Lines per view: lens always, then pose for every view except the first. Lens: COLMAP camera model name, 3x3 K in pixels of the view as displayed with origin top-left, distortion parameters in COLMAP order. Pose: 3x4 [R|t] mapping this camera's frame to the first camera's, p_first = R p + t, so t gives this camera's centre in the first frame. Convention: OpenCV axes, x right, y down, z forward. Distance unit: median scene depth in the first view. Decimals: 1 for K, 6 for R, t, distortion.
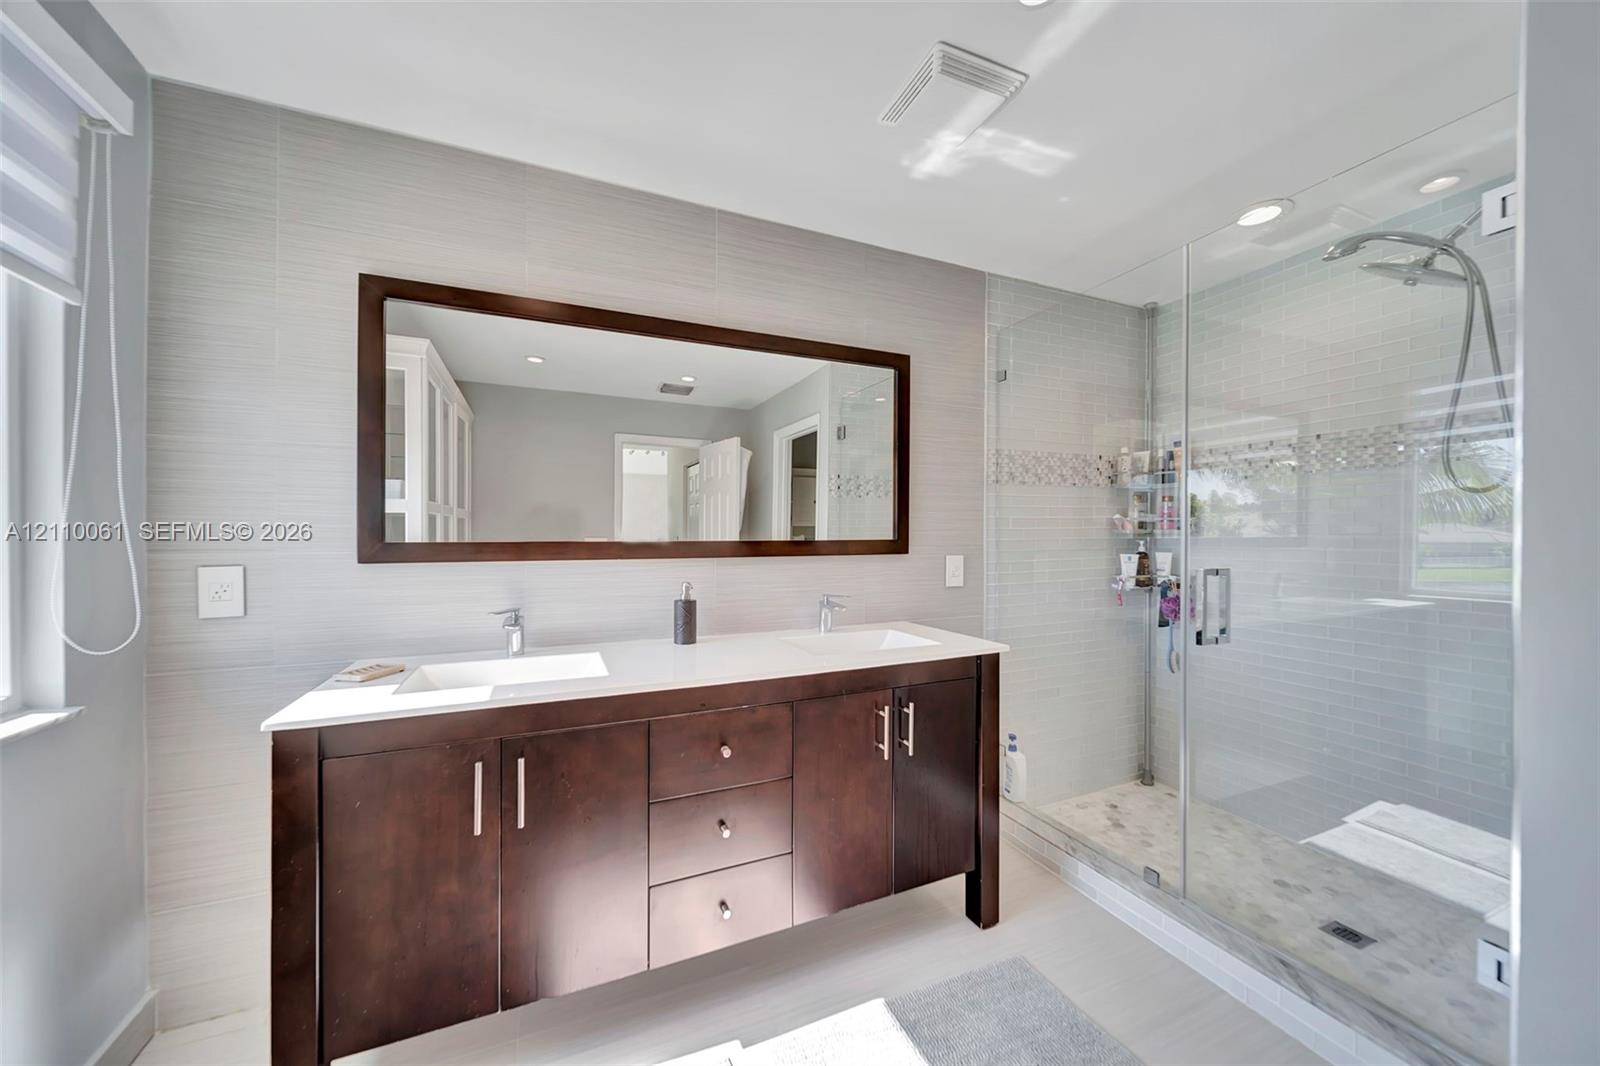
lens RADIAL K [[561.3, 0, 792.9], [0, 561.3, 528.1], [0, 0, 1]] dist [-0.001335, -0.000649]
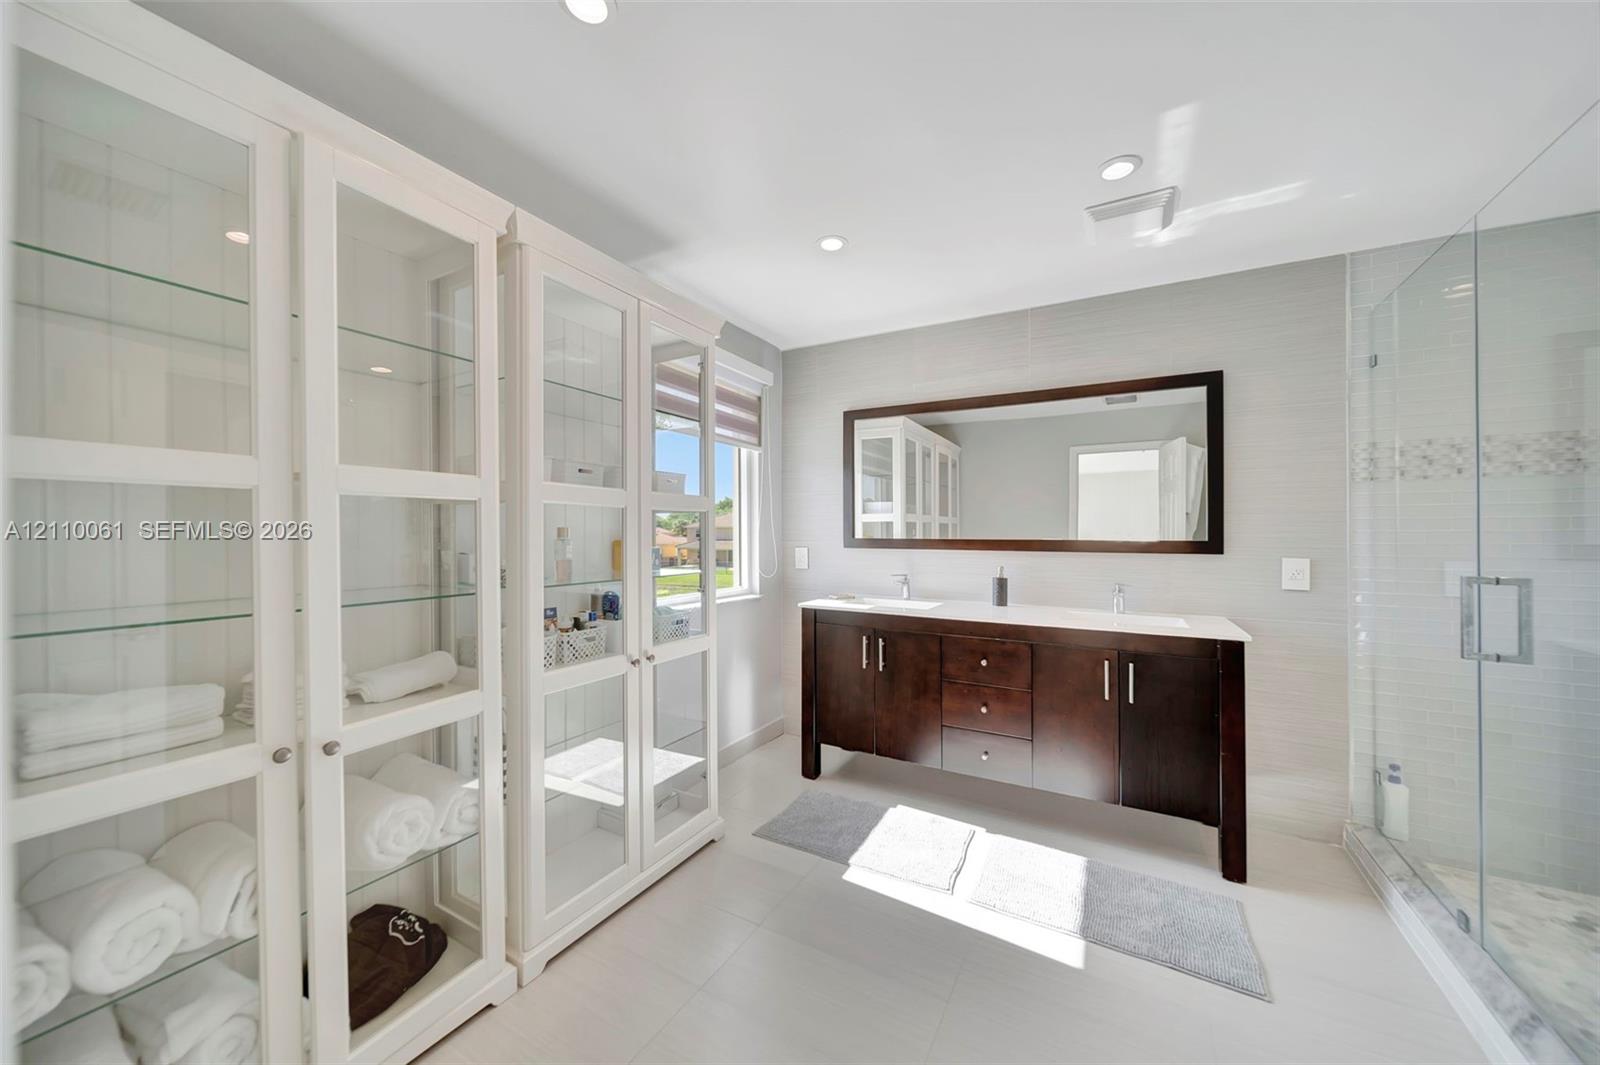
lens RADIAL K [[561.3, 0, 792.9], [0, 561.3, 527.6], [0, 0, 1]] dist [-0.001335, -0.000649]
pose [[0.607000, -0.003864, -0.794692, 0.686934], [0.003307, 0.999992, -0.002336, -0.006895], [0.794695, -0.001210, 0.607008, -0.382467]]
